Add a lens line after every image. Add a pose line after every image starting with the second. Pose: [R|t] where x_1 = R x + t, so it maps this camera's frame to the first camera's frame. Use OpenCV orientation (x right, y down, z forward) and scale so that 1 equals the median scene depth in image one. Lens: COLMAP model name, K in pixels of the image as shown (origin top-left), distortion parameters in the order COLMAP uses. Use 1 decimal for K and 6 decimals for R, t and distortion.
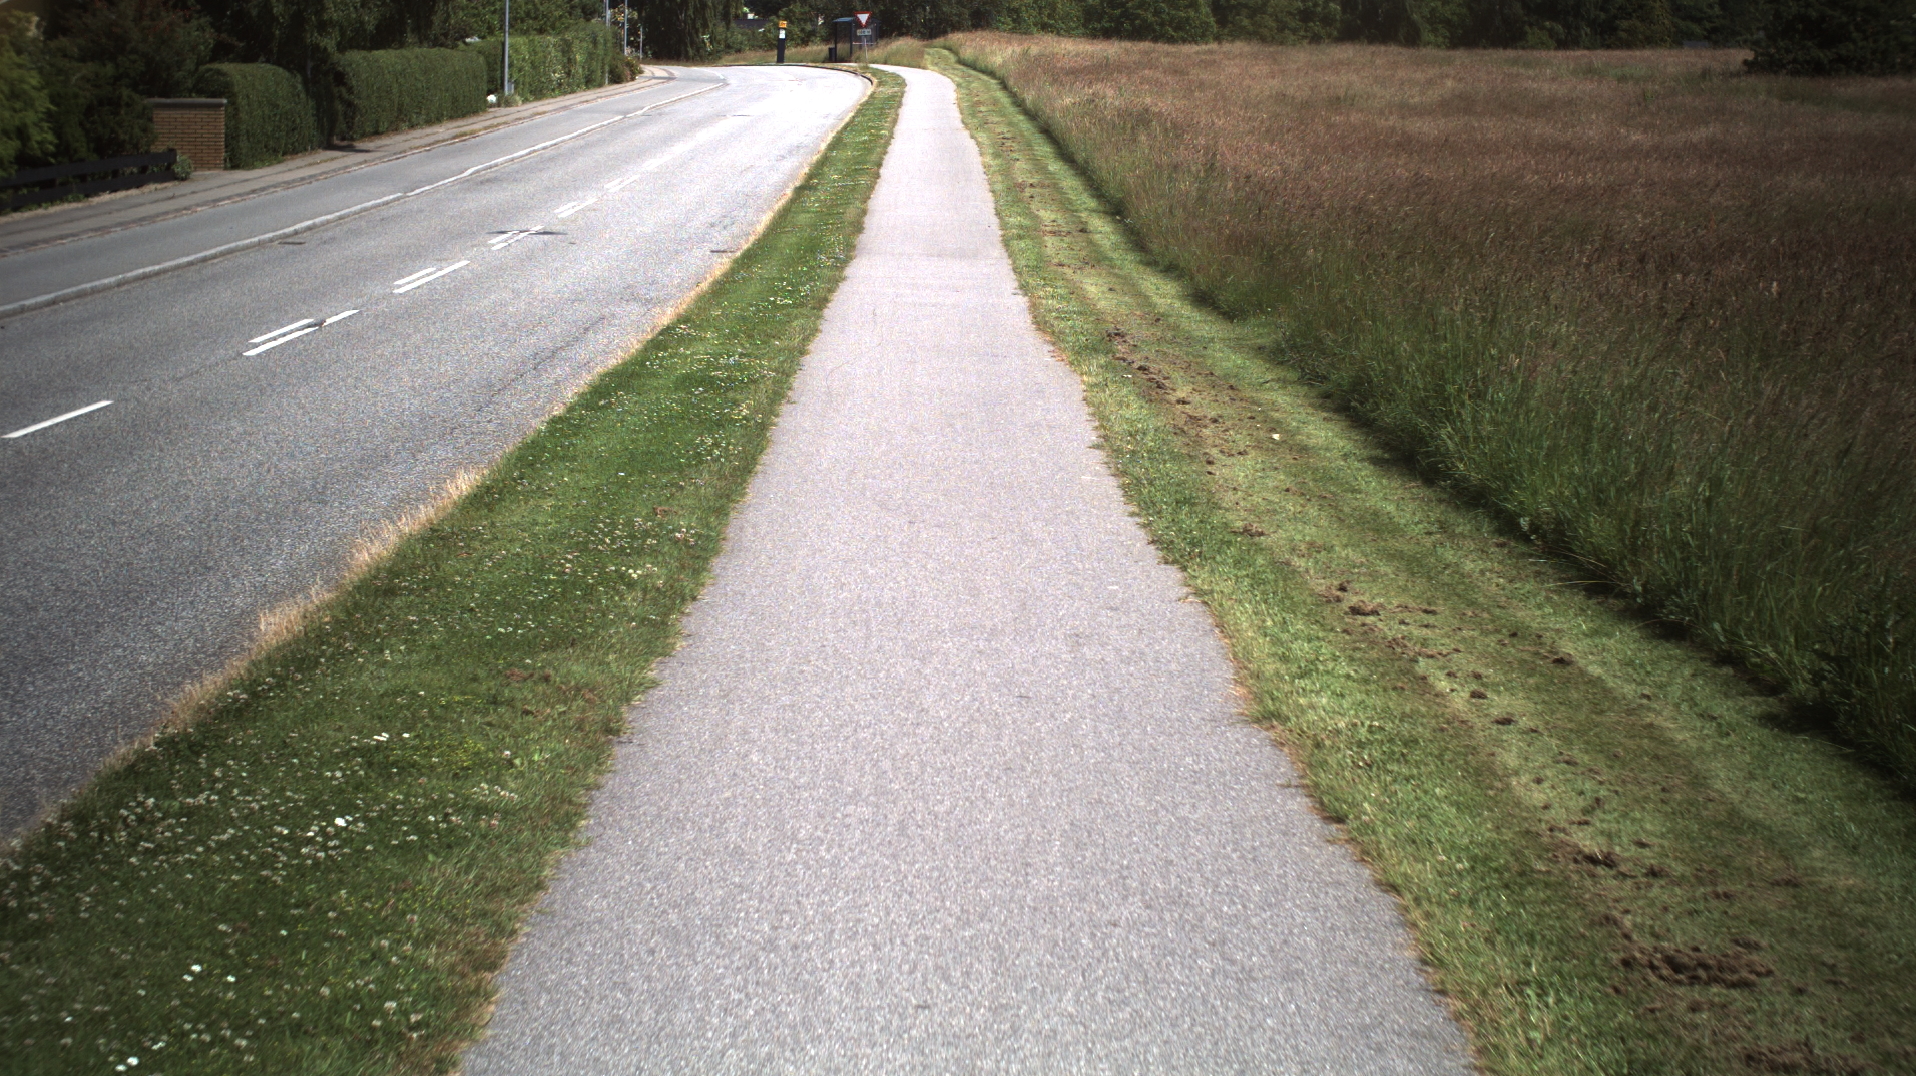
lens RADIAL K [[3290.8, 0, 958.0], [0, 3290.8, 538.0], [0, 0, 1]] dist [-0.327876, 0.576695]
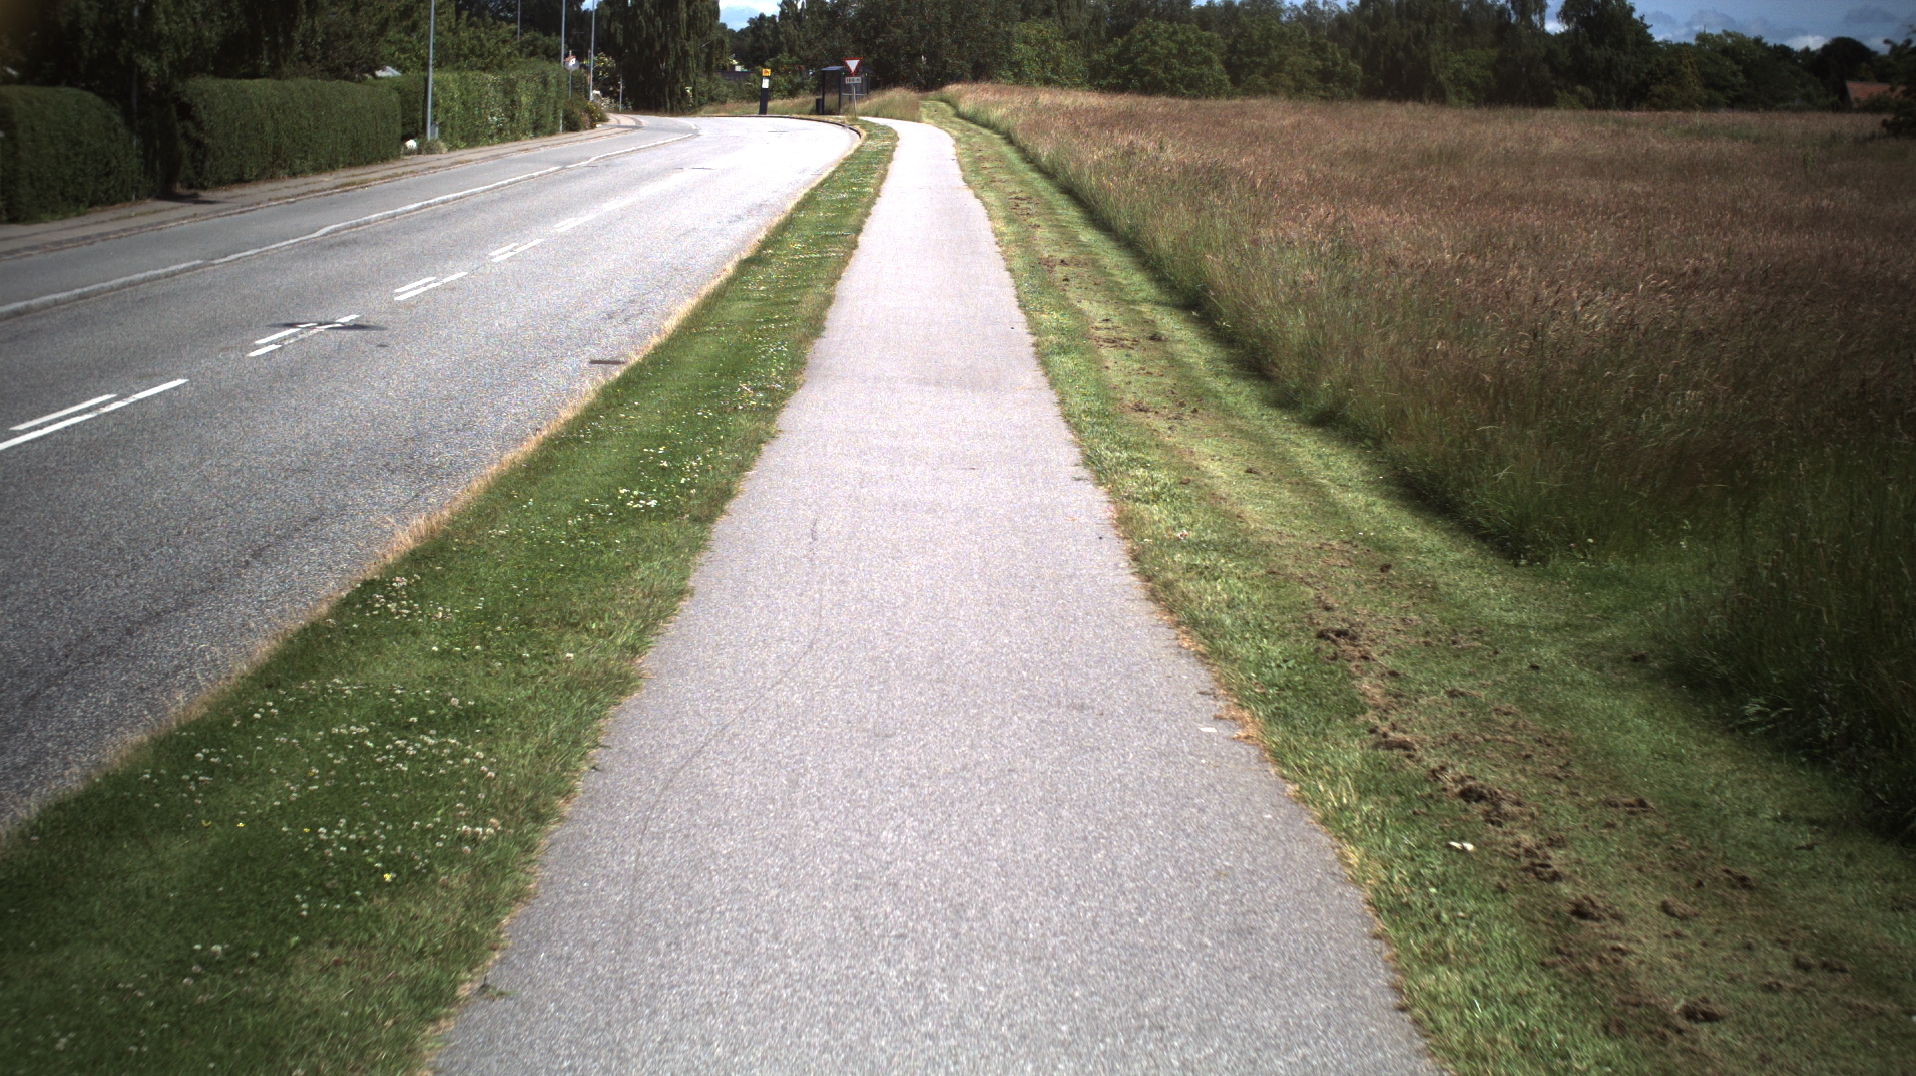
lens RADIAL K [[3290.8, 0, 958.0], [0, 3290.8, 538.0], [0, 0, 1]] dist [-0.327876, 0.576695]
pose [[0.999878, 0.015210, 0.003494, -0.002633], [-0.015142, 0.999709, -0.018802, -0.031792], [-0.003779, 0.018747, 0.999817, 0.267126]]
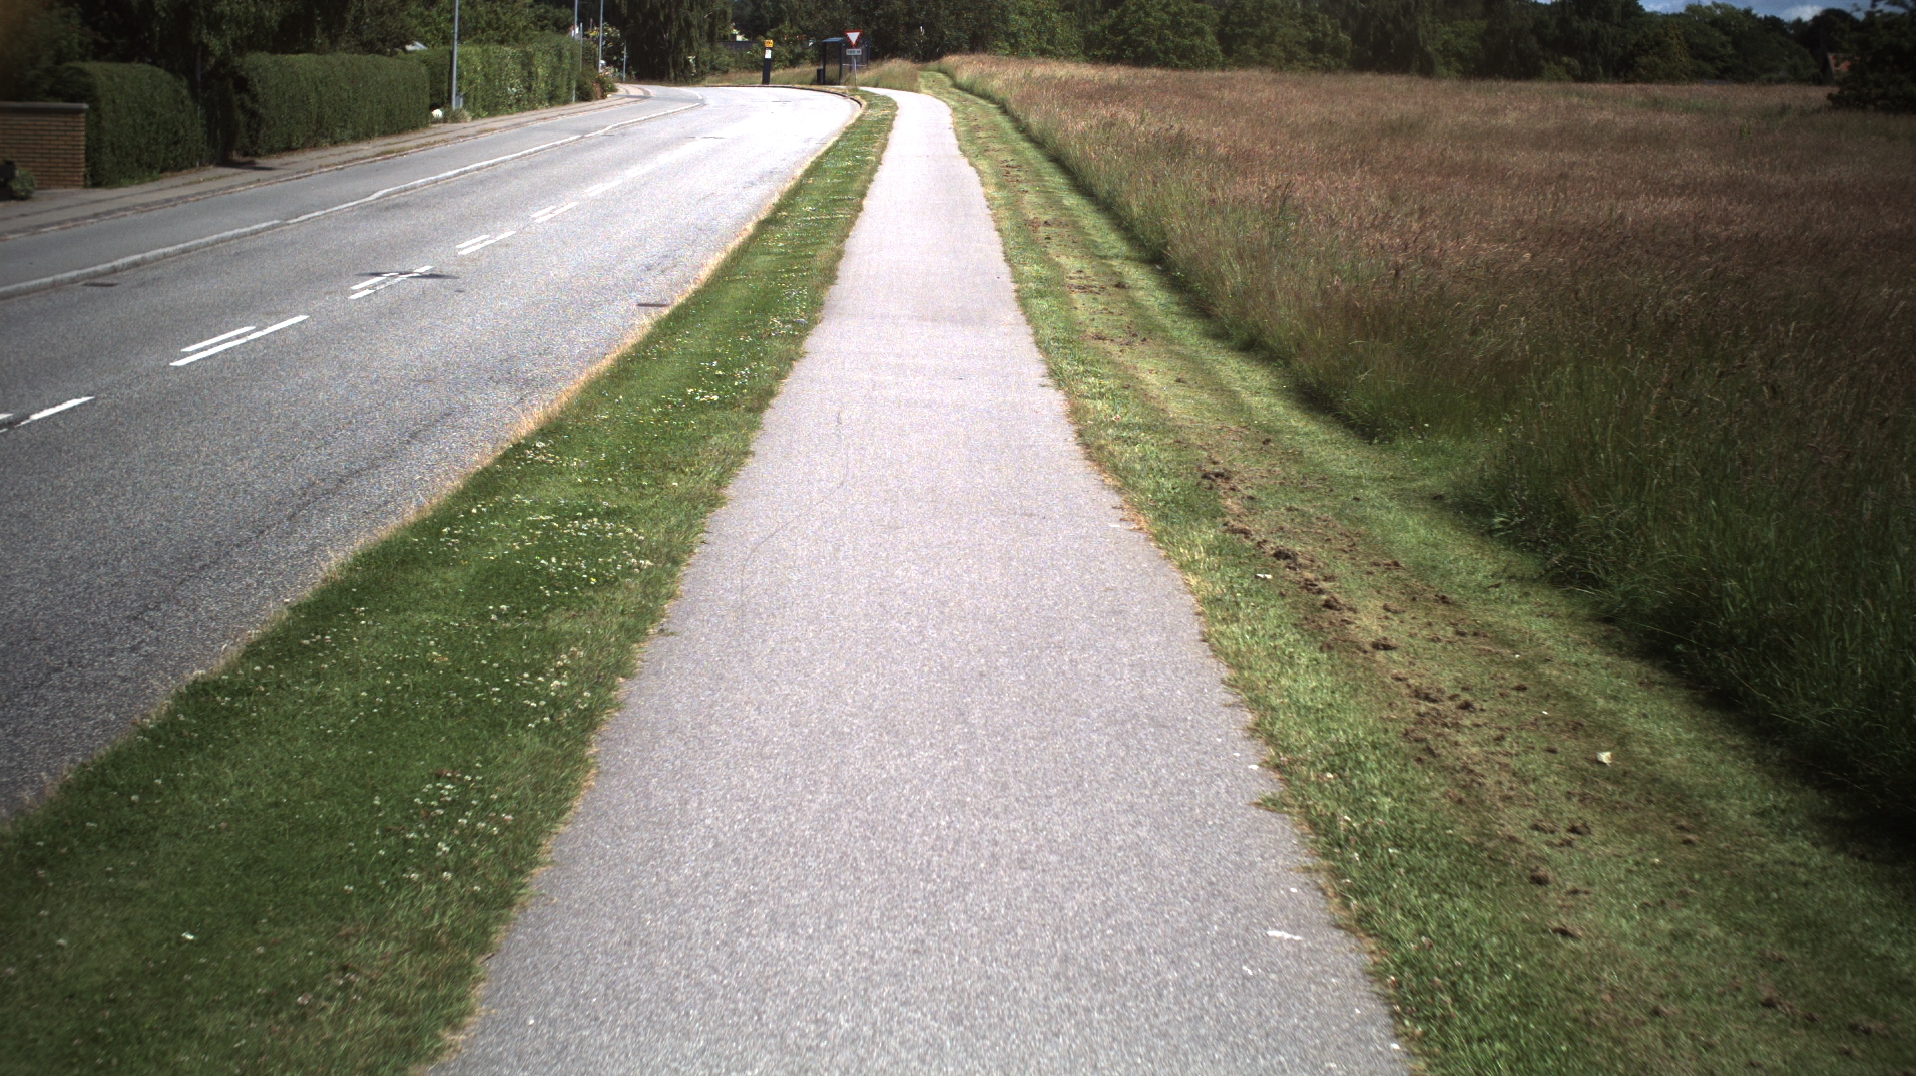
lens RADIAL K [[3290.8, 0, 958.0], [0, 3290.8, 538.0], [0, 0, 1]] dist [-0.327876, 0.576695]
pose [[0.999849, 0.016802, 0.004415, -0.001967], [-0.016761, 0.999818, -0.009080, -0.020882], [-0.004566, 0.009004, 0.999949, 0.178449]]
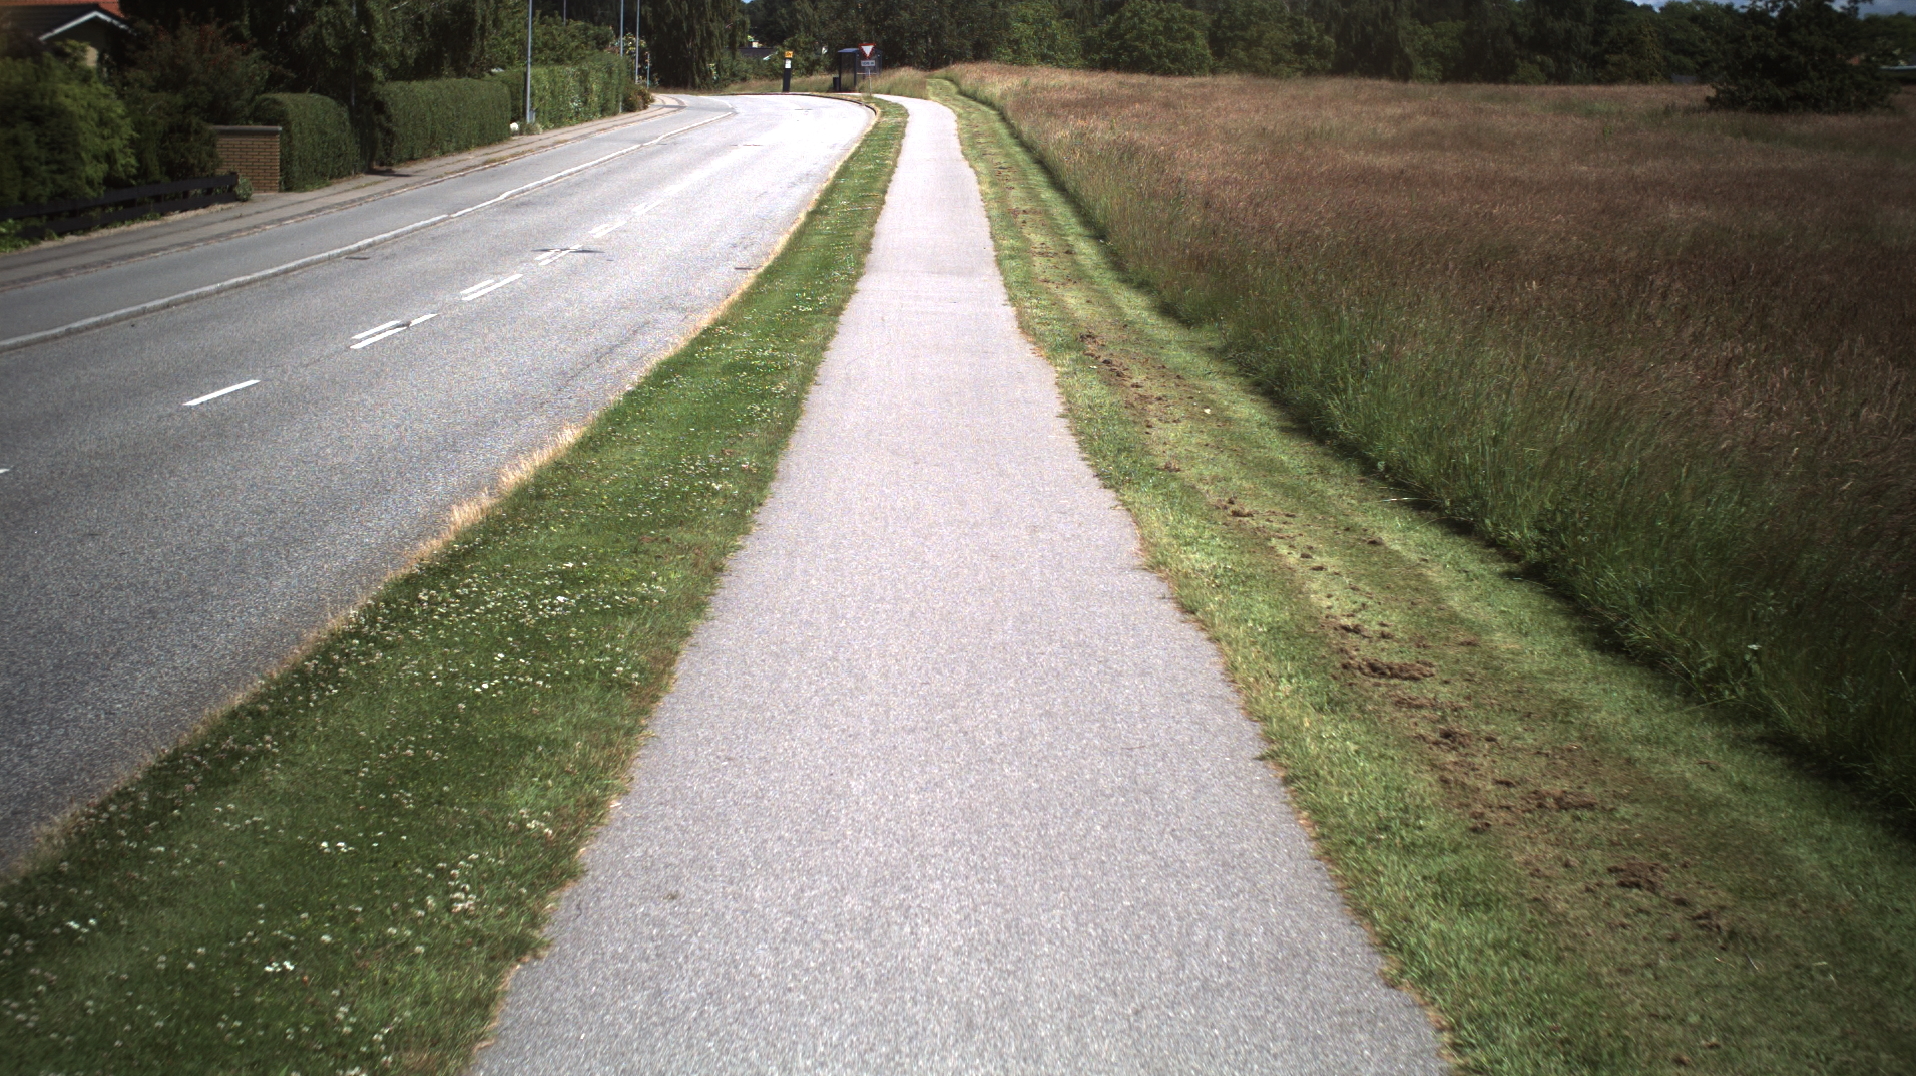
lens RADIAL K [[3290.8, 0, 958.0], [0, 3290.8, 538.0], [0, 0, 1]] dist [-0.327876, 0.576695]
pose [[0.999978, 0.006578, 0.000386, 0.000631], [-0.006575, 0.999943, -0.008431, 0.010199], [-0.000441, 0.008428, 0.999964, -0.089221]]
